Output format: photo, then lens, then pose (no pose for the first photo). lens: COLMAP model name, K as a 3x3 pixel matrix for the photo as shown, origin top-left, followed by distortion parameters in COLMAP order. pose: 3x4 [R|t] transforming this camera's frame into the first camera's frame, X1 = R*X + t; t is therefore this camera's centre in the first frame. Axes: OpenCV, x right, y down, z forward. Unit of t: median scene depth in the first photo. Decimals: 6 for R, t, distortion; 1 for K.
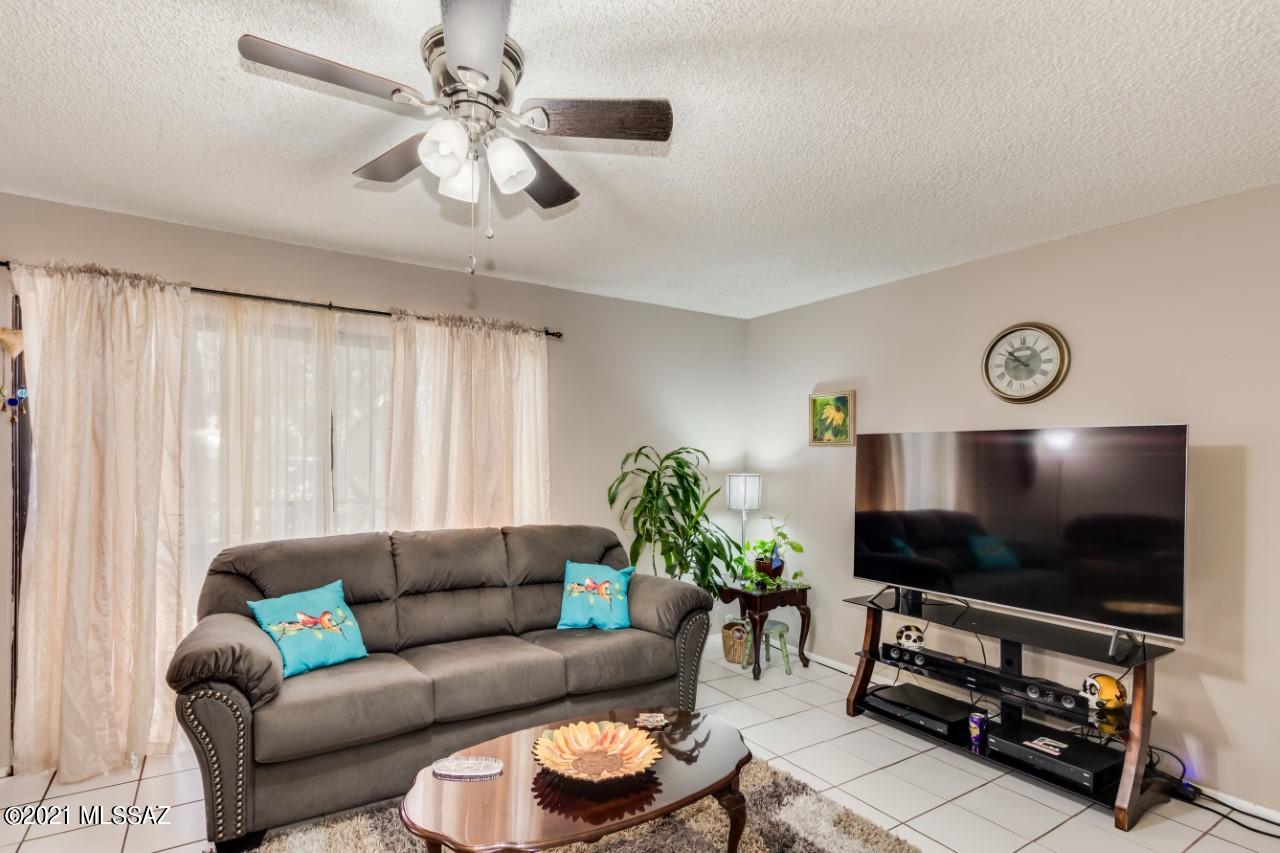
lens RADIAL K [[605.4, 0, 587.0], [0, 605.4, 464.2], [0, 0, 1]] dist [0.002743, -0.001307]
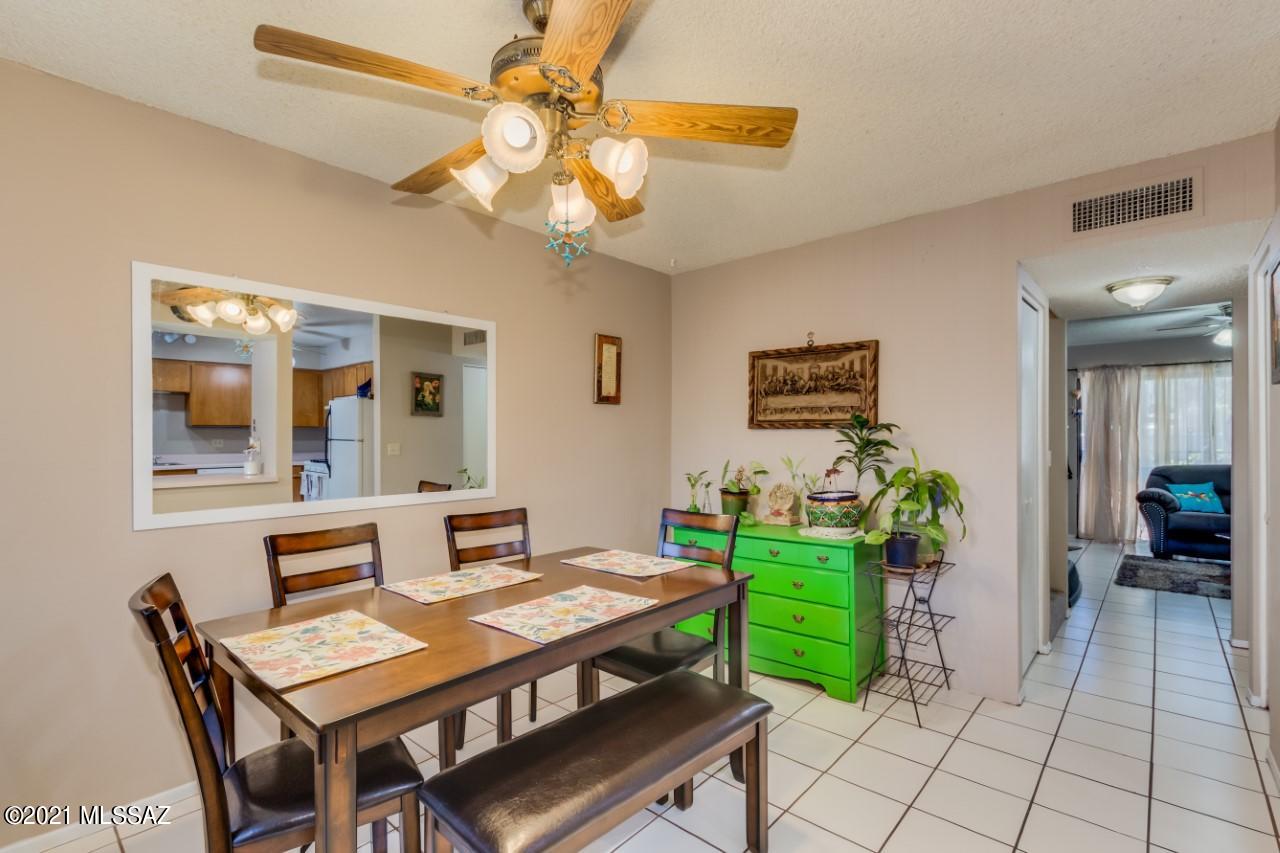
lens RADIAL K [[605.4, 0, 636.6], [0, 605.4, 437.0], [0, 0, 1]] dist [0.002743, -0.001307]
pose [[0.308843, -0.009253, -0.951068, 1.202277], [-0.001316, 0.999948, -0.010156, 0.046662], [0.951112, 0.004388, 0.308814, -1.949358]]
